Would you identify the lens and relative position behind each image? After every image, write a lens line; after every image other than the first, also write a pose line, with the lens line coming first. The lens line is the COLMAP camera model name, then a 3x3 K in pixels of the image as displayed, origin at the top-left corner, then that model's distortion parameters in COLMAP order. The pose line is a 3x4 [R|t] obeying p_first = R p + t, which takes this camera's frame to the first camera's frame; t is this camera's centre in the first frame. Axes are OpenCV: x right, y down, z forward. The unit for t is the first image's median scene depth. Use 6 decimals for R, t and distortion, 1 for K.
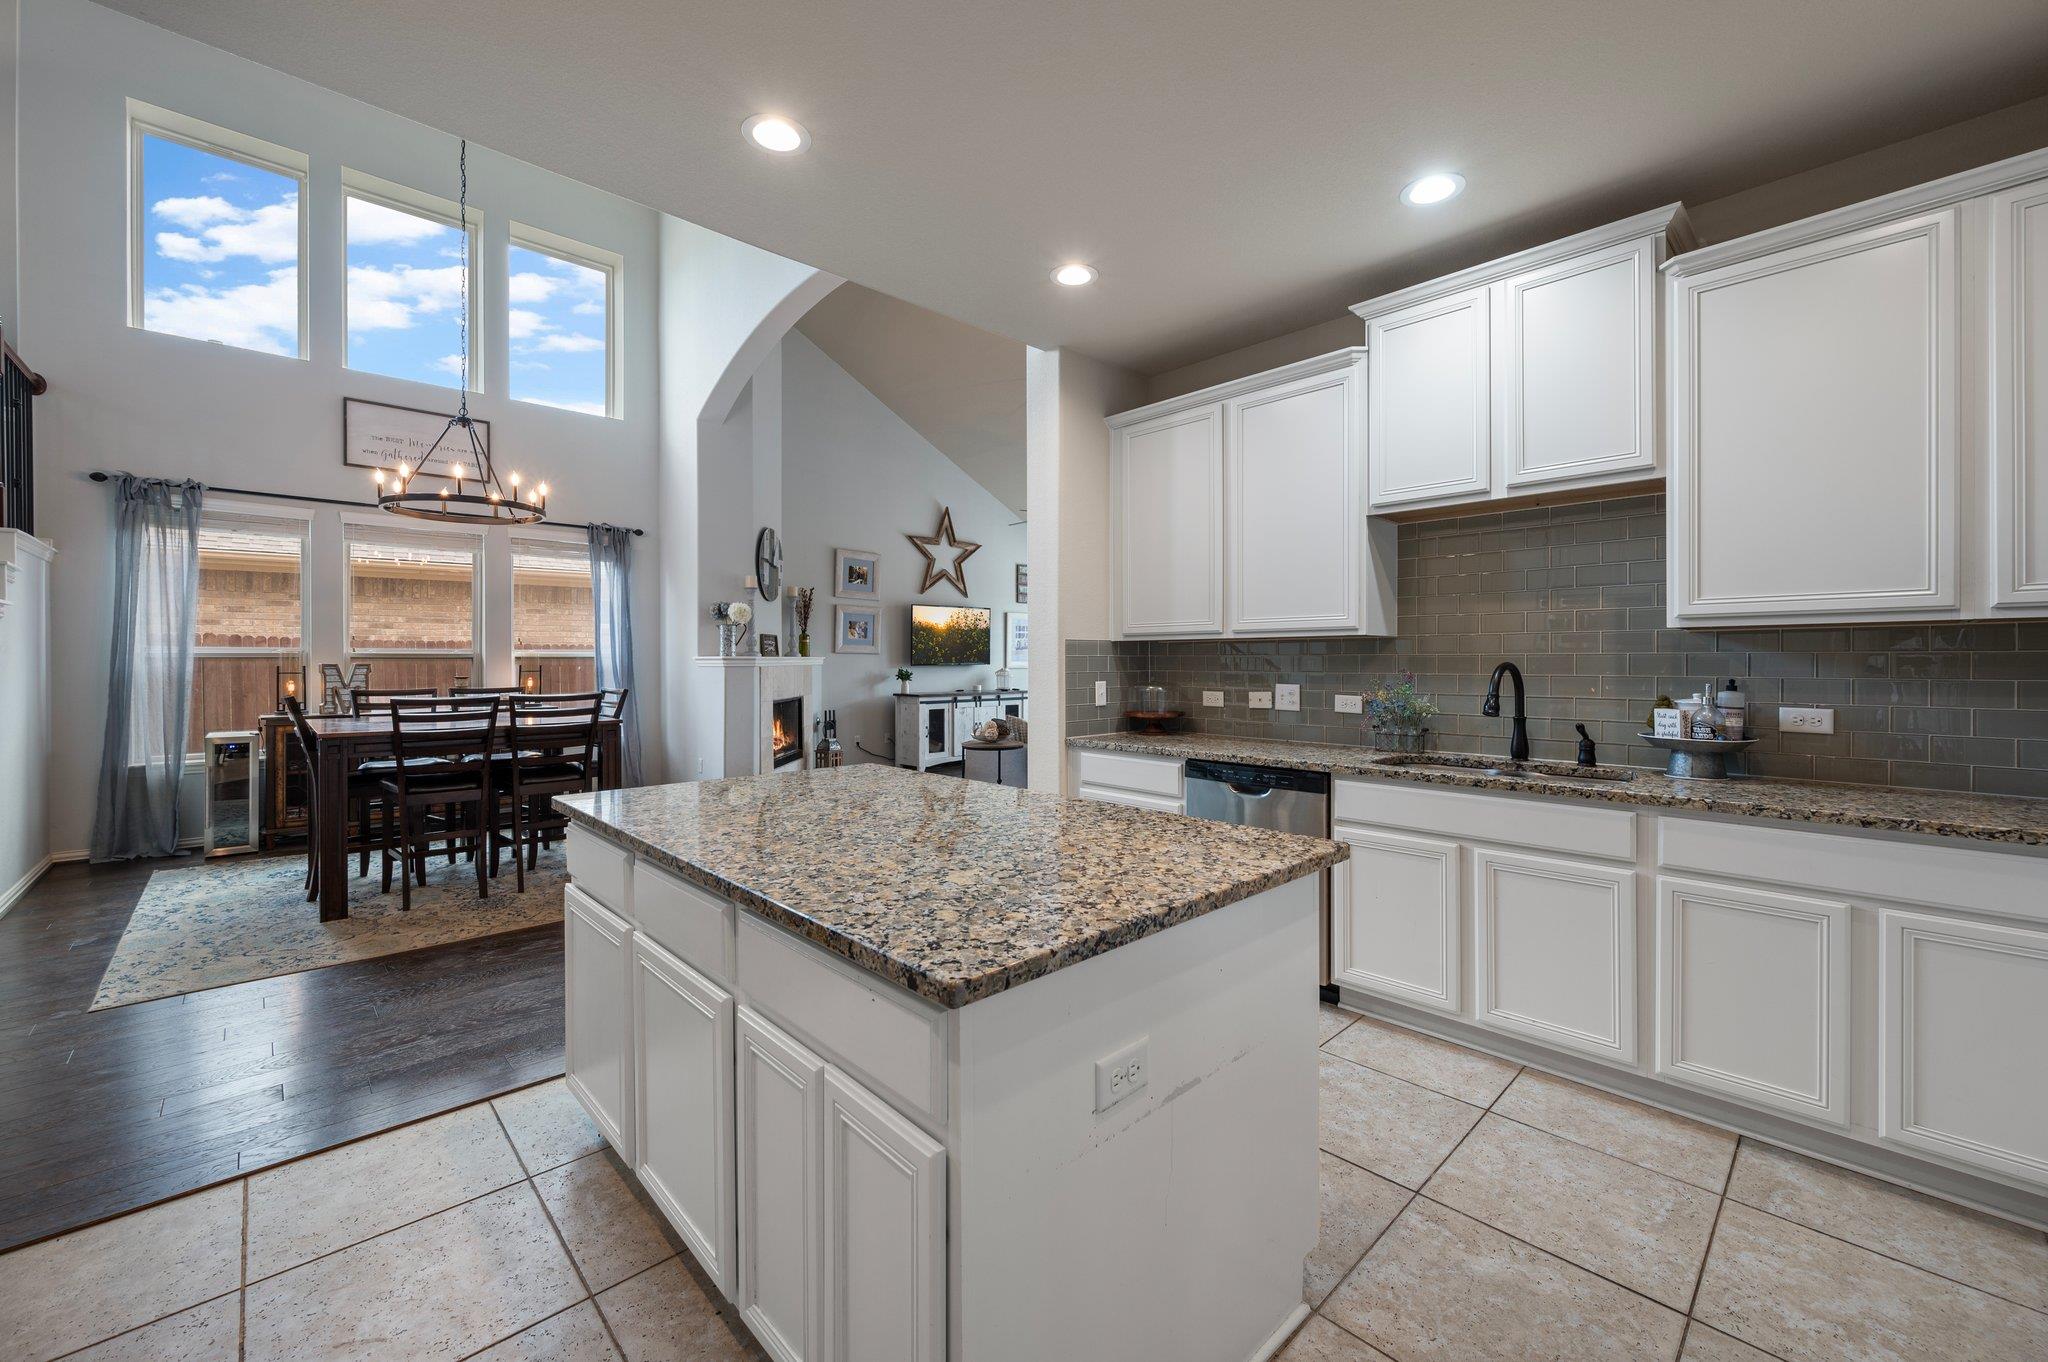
lens RADIAL K [[822.9, 0, 1027.3], [0, 822.9, 663.8], [0, 0, 1]] dist [0.000075, -0.000370]
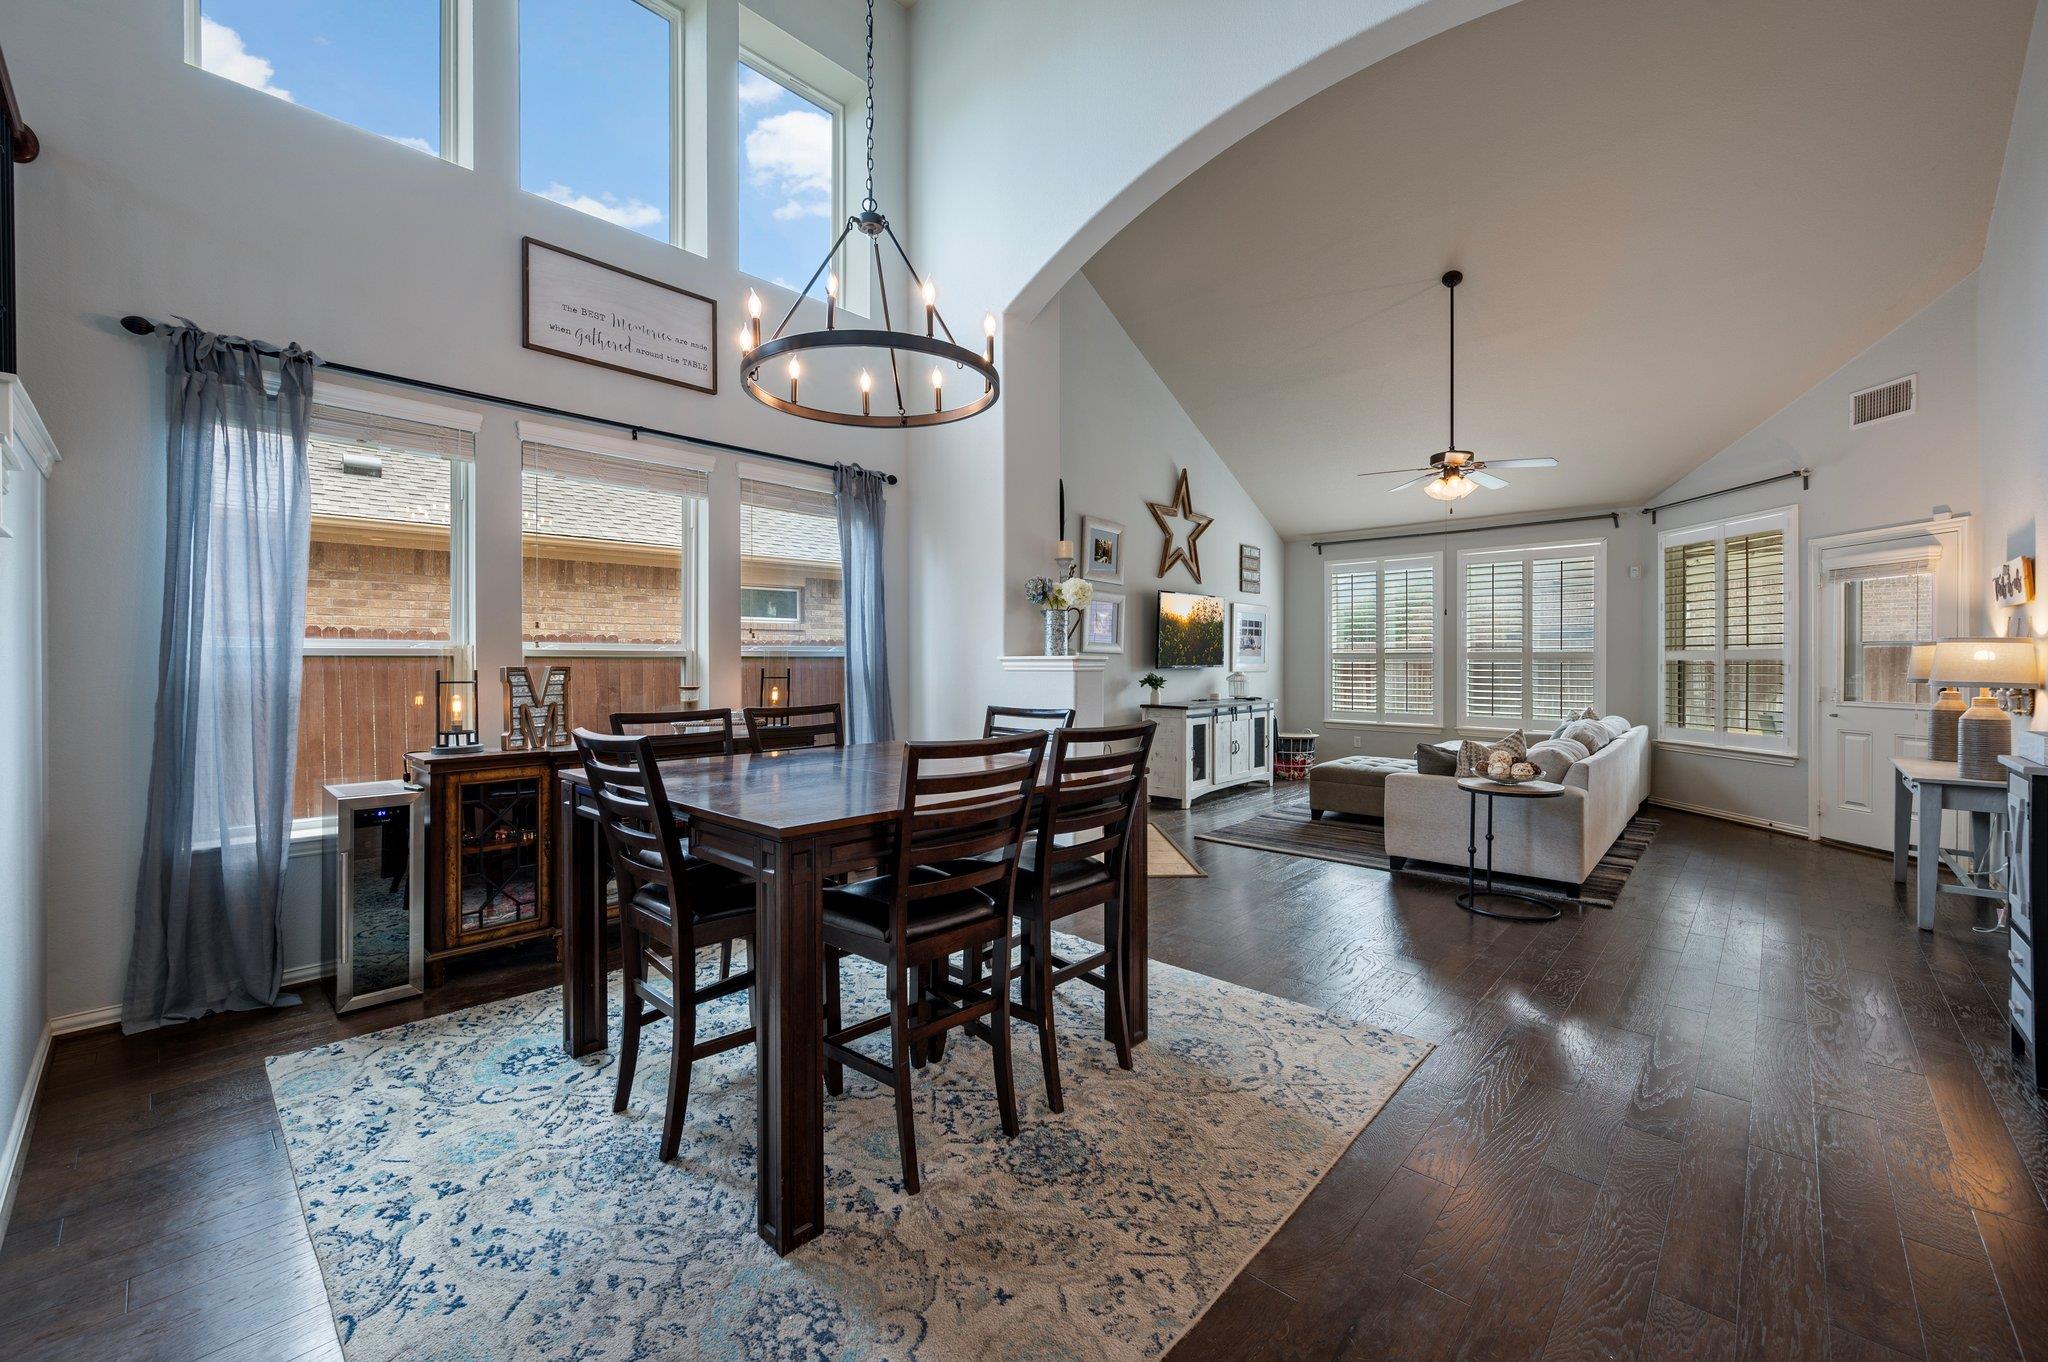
lens RADIAL K [[822.9, 0, 1019.7], [0, 822.9, 666.3], [0, 0, 1]] dist [0.000075, -0.000370]
pose [[0.997802, 0.000231, 0.066266, -0.524262], [-0.000230, 1.000000, -0.000029, -0.000394], [-0.066266, 0.000014, 0.997802, 0.374824]]
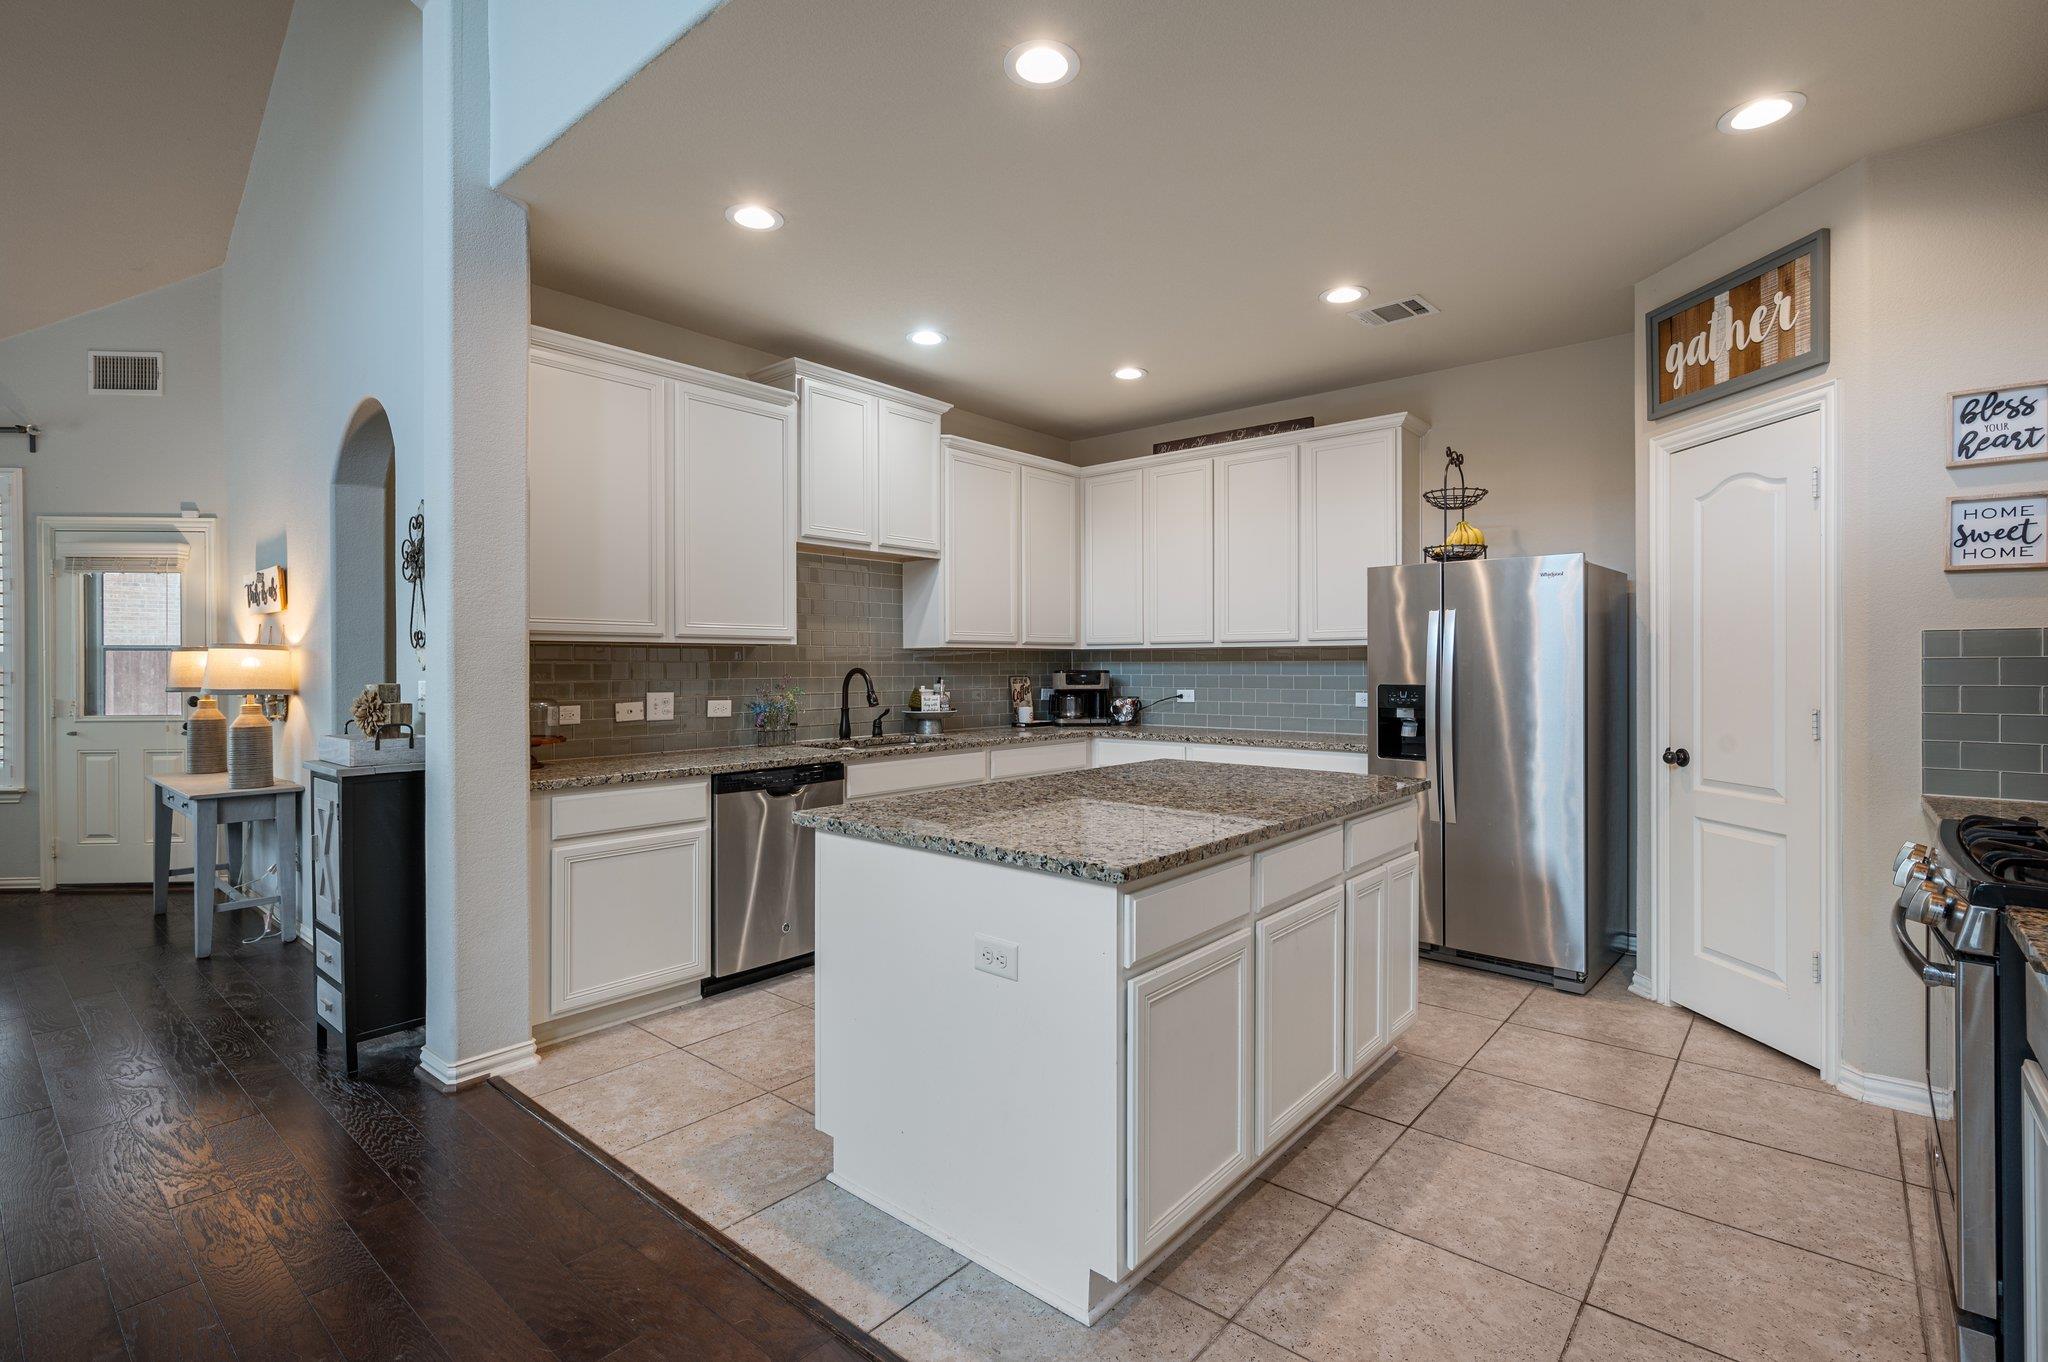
lens RADIAL K [[948.9, 0, 1031.1], [0, 948.9, 668.5], [0, 0, 1]] dist [-0.001344, 0.000076]
pose [[-0.111188, -0.002487, 0.993796, -0.524177], [0.007620, 0.999965, 0.003355, -0.002117], [-0.993770, 0.007945, -0.111166, 0.452344]]
